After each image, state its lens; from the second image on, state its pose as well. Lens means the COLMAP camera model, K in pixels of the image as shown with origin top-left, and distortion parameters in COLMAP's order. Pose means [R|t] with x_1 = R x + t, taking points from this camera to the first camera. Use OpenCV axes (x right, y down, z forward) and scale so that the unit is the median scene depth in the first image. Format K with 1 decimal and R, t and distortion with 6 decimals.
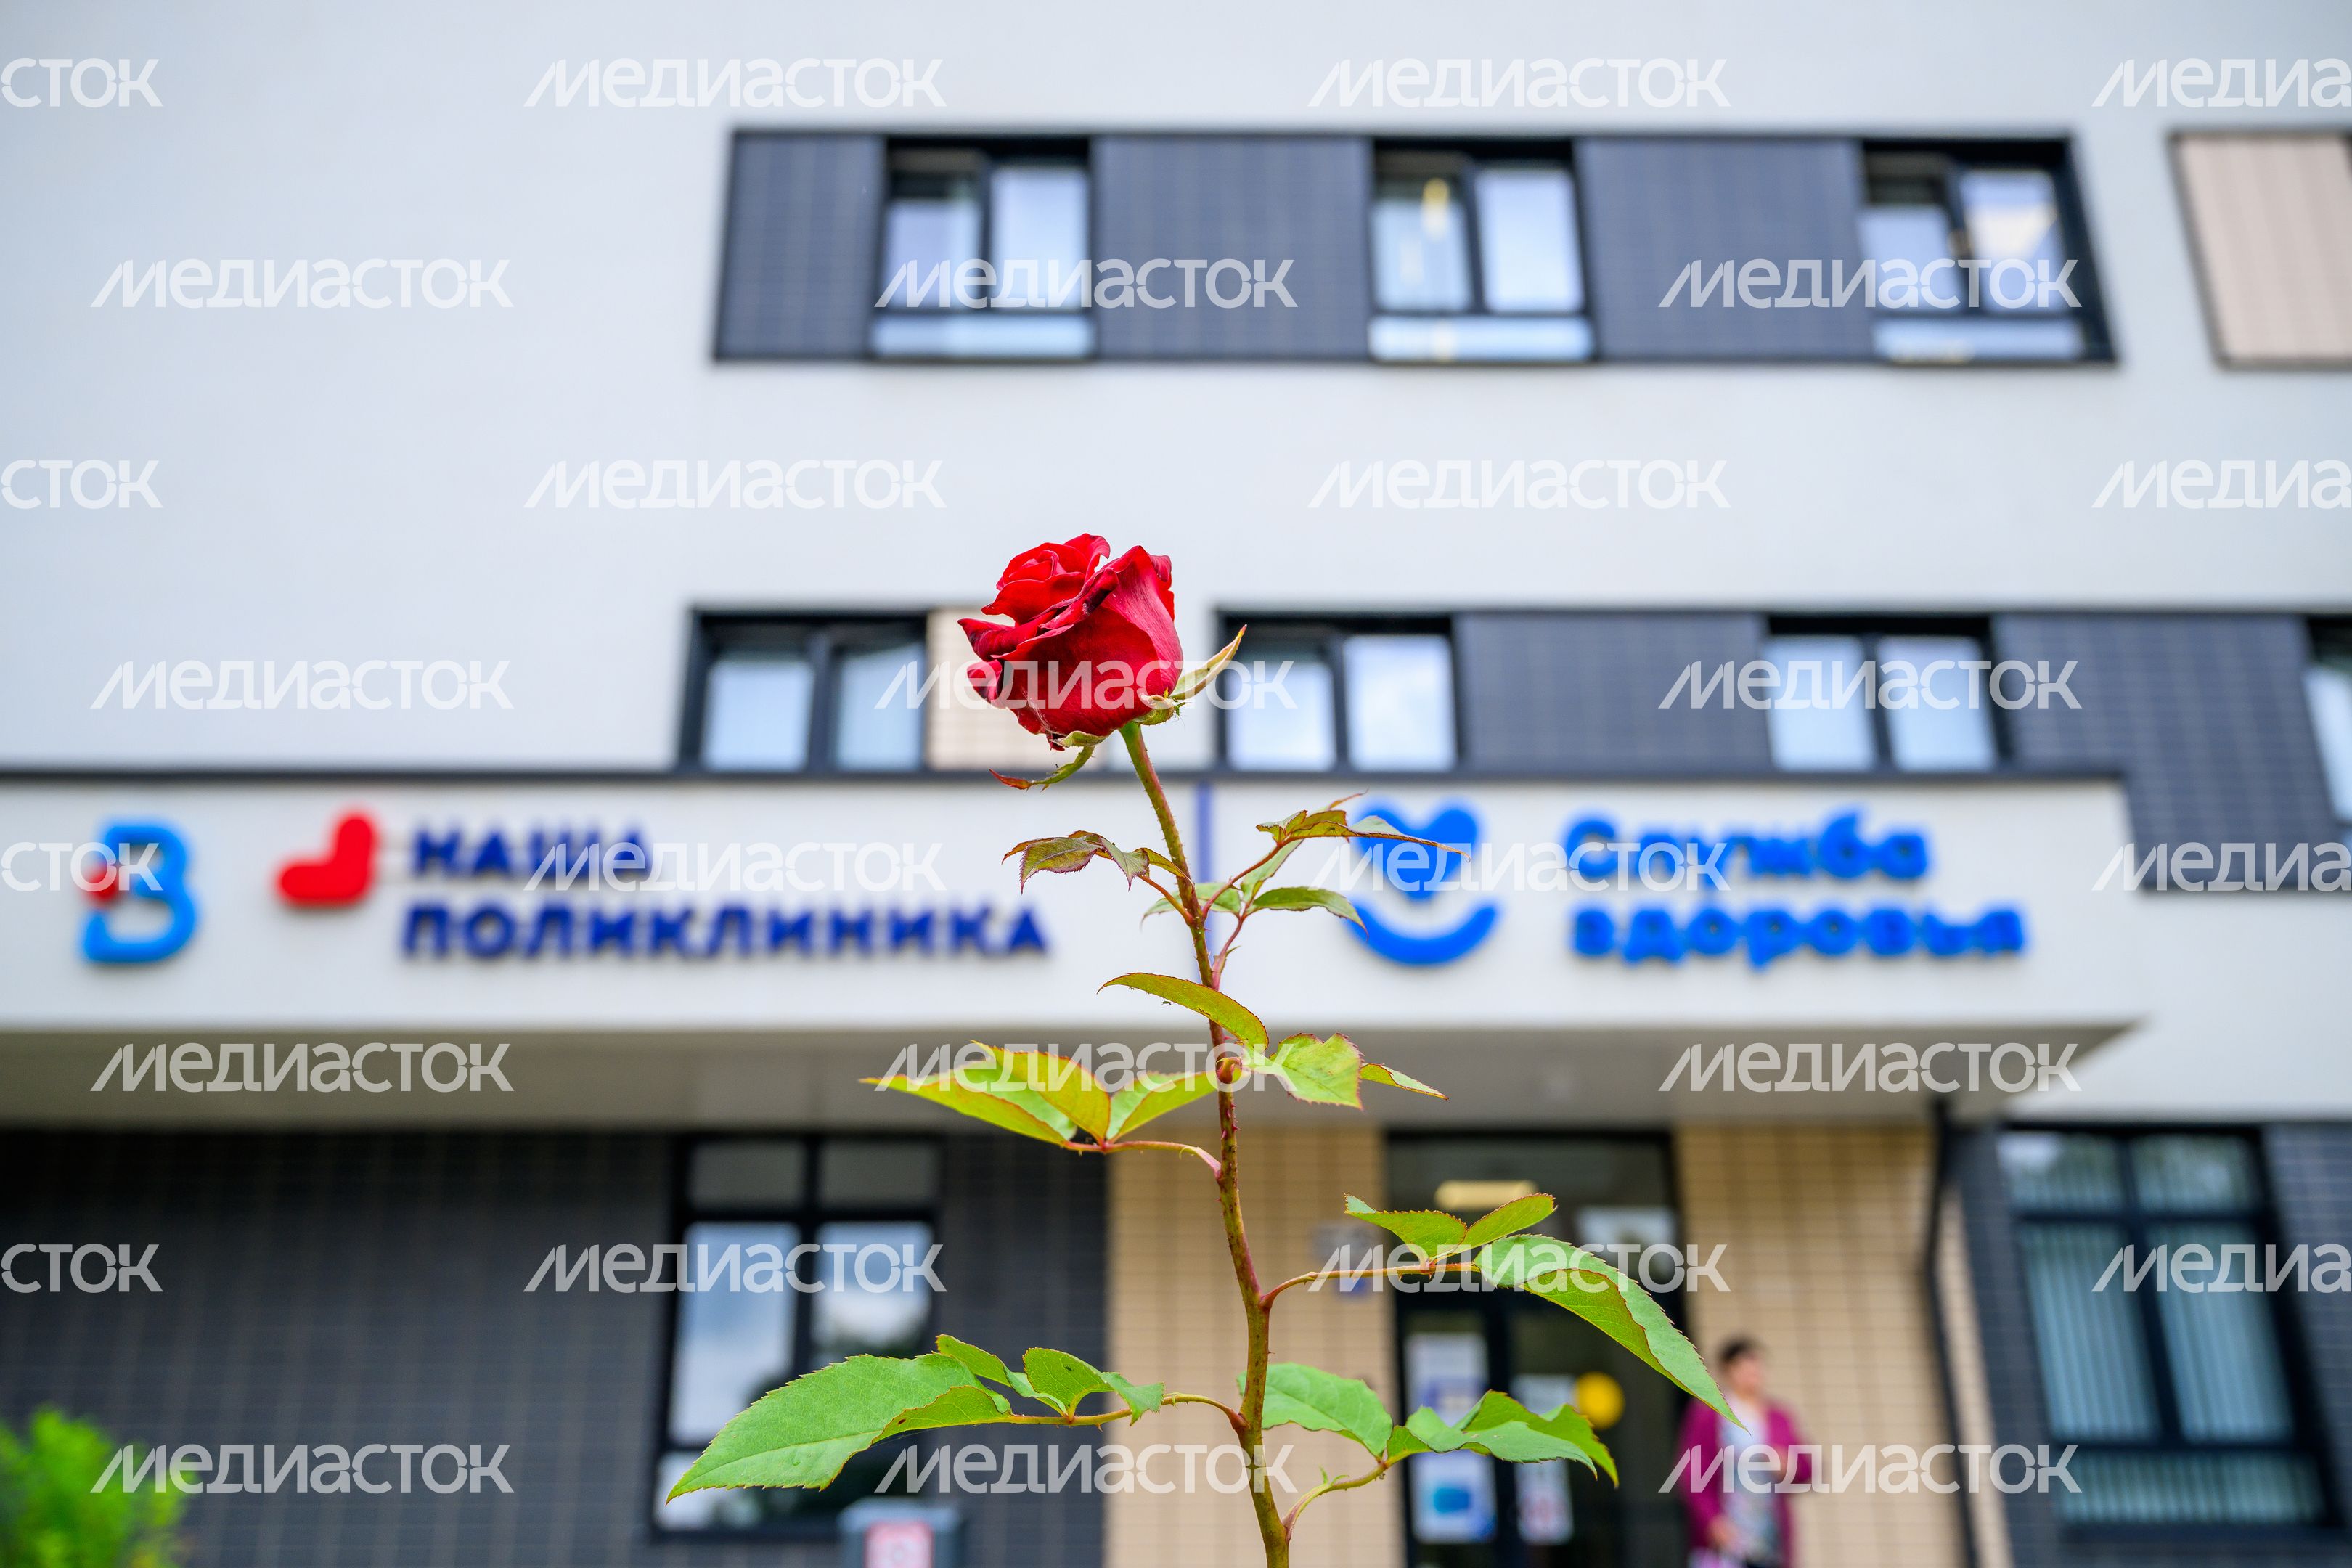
lens RADIAL K [[2151.9, 0, 1171.5], [0, 2151.9, 788.1], [0, 0, 1]] dist [0.006941, 0.000000]
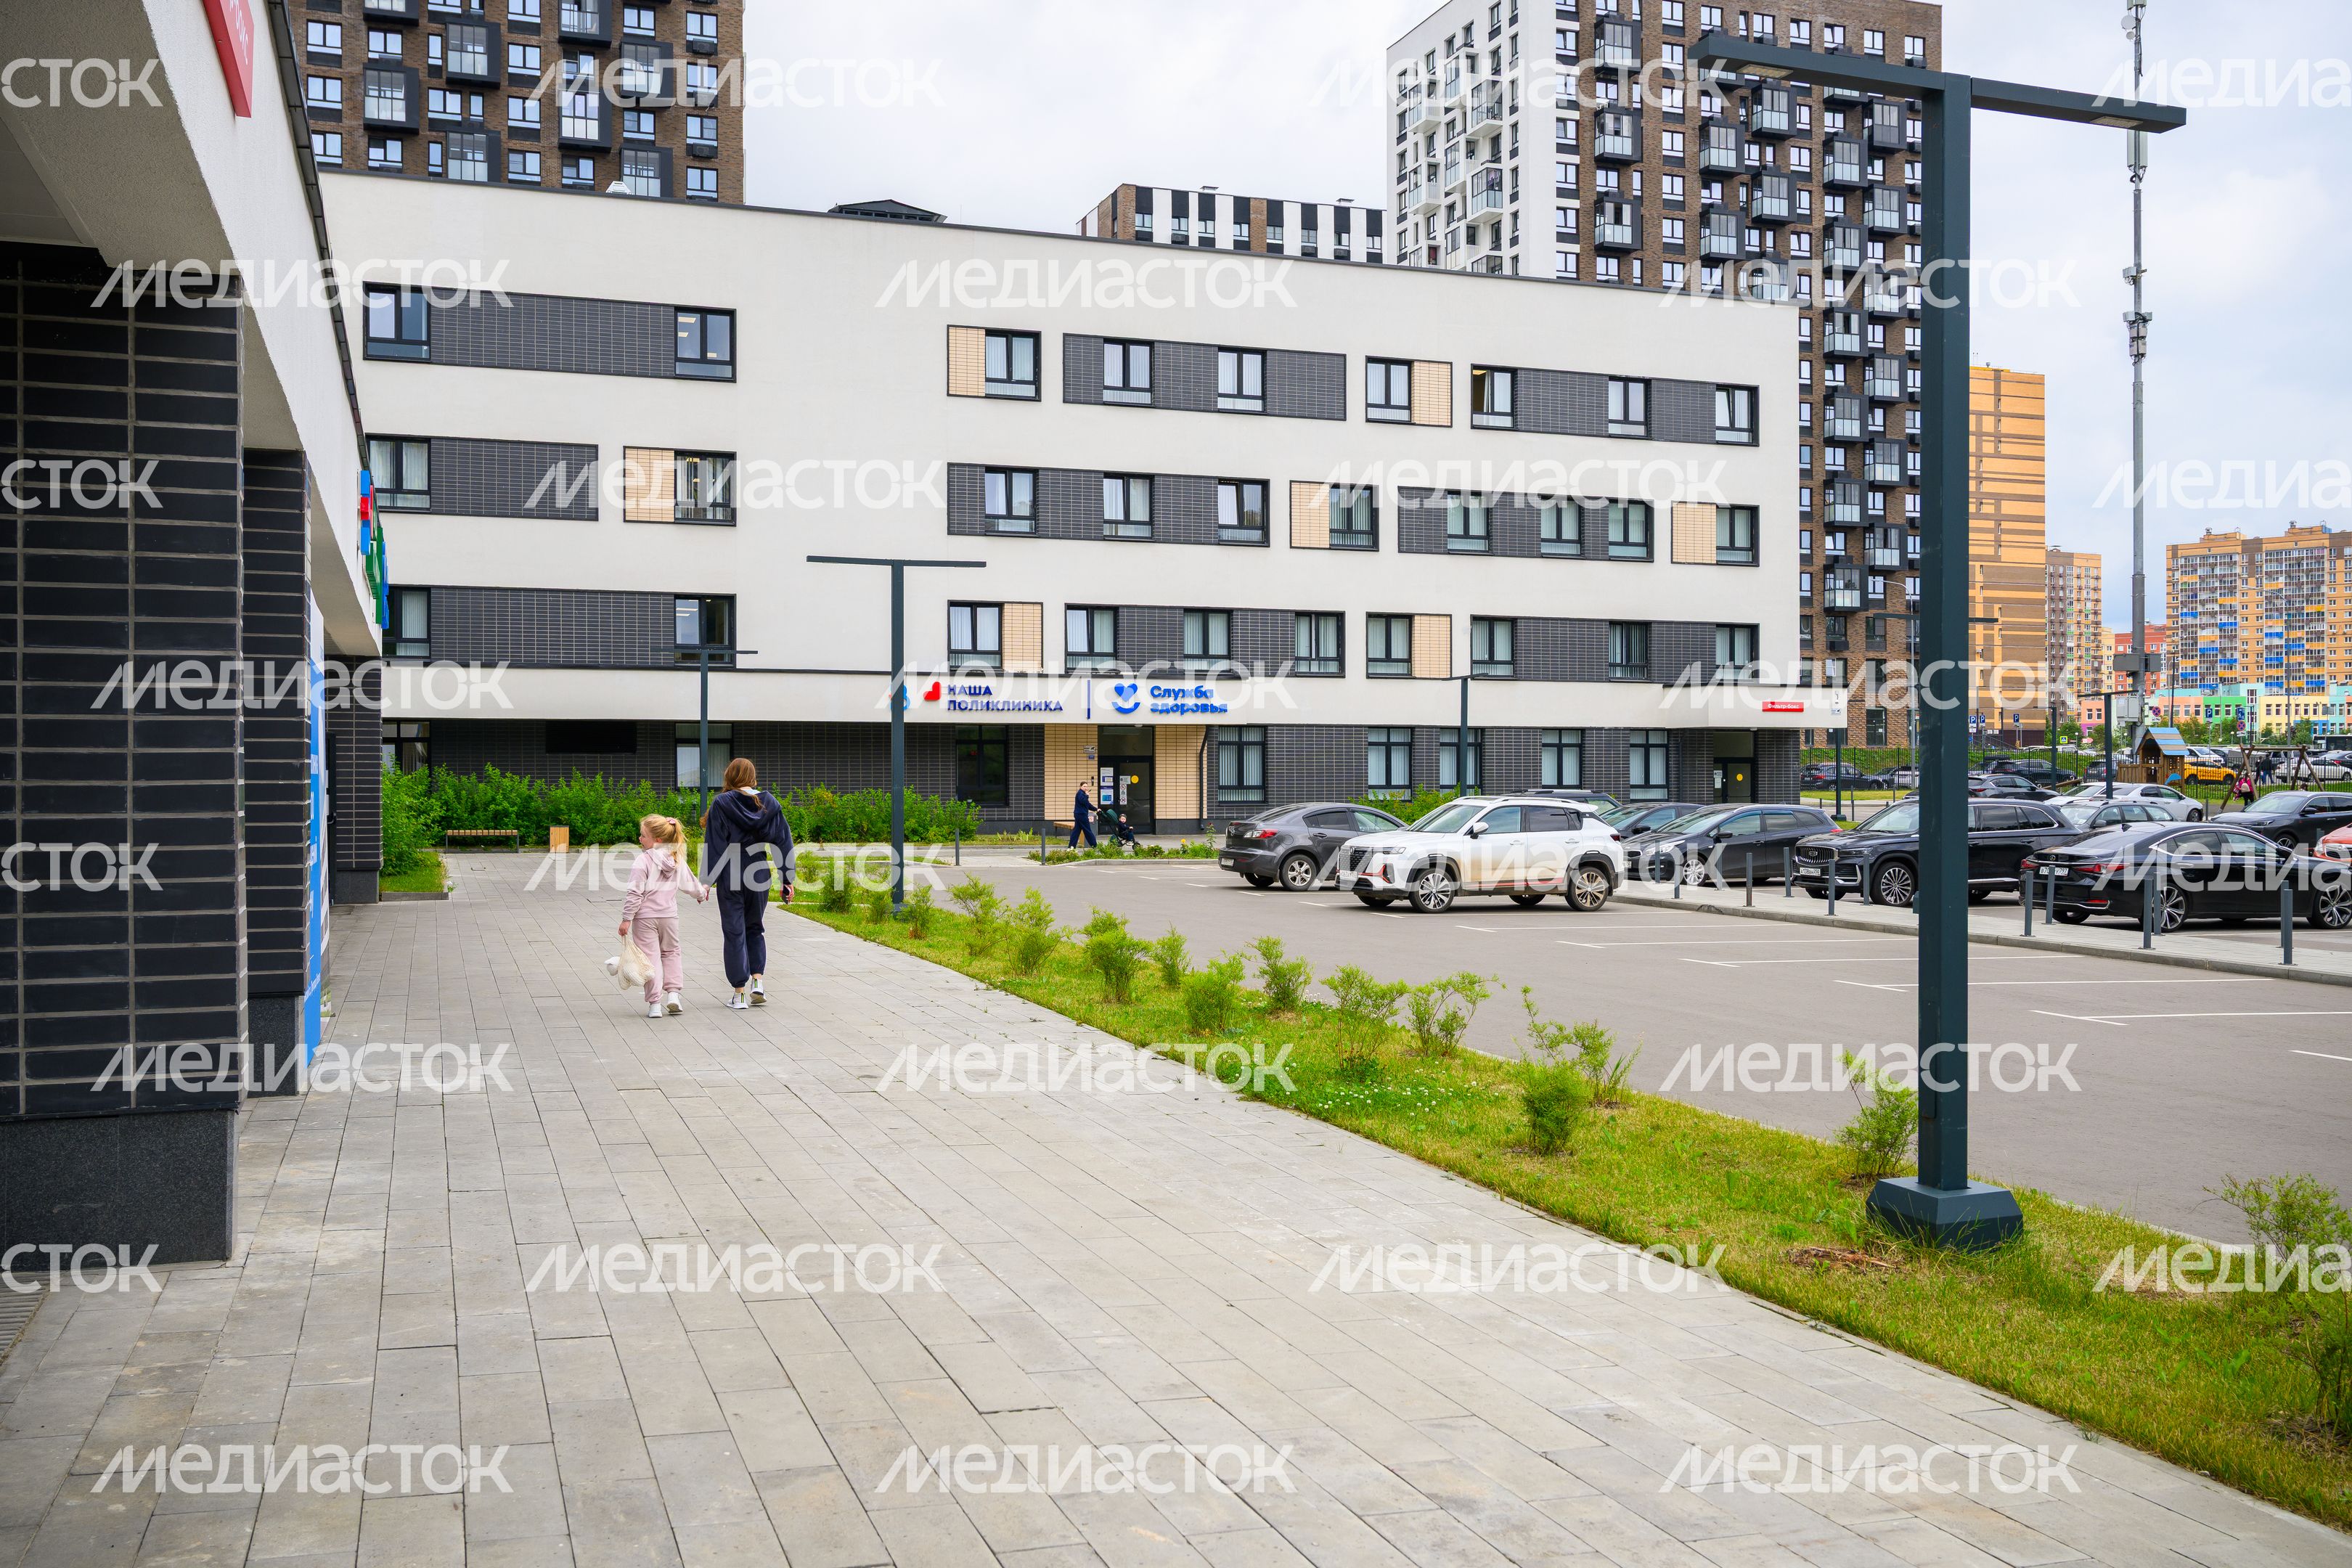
lens RADIAL K [[2090.3, 0, 1175.3], [0, 2090.3, 783.5], [0, 0, 1]] dist [-0.000465, -0.000015]
pose [[0.938007, 0.000125, 0.346615, -1.625770], [-0.129151, 0.928116, 0.349173, -1.642293], [-0.321655, -0.372292, 0.870595, -3.792015]]
